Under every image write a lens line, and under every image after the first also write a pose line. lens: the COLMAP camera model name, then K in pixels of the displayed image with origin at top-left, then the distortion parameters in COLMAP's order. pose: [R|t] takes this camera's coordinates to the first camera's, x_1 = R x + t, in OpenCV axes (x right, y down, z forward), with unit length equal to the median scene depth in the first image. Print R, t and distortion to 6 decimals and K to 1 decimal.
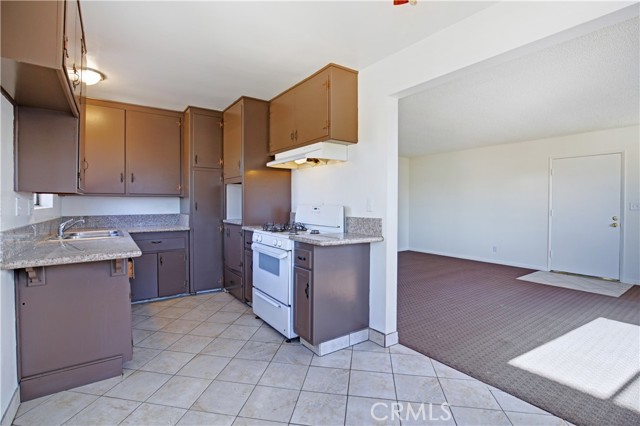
lens RADIAL K [[295.9, 0, 310.6], [0, 295.9, 205.9], [0, 0, 1]] dist [-0.000249, -0.000132]
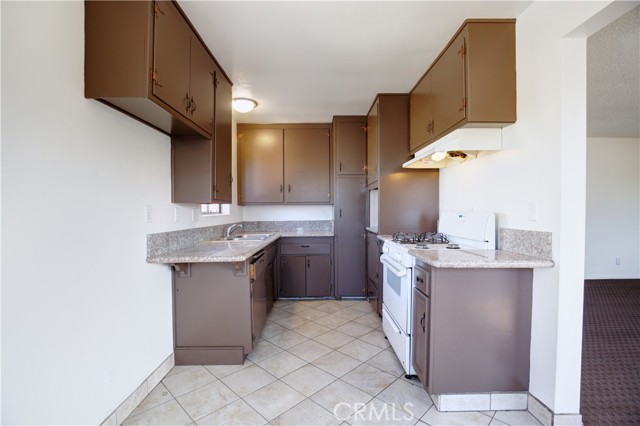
lens RADIAL K [[289.1, 0, 323.3], [0, 289.1, 215.6], [0, 0, 1]] dist [-0.013146, -0.000127]
pose [[0.833753, 0.002325, -0.552133, 0.151771], [0.004998, 0.999918, 0.011757, -0.003538], [0.552115, -0.012562, 0.833673, 0.183118]]
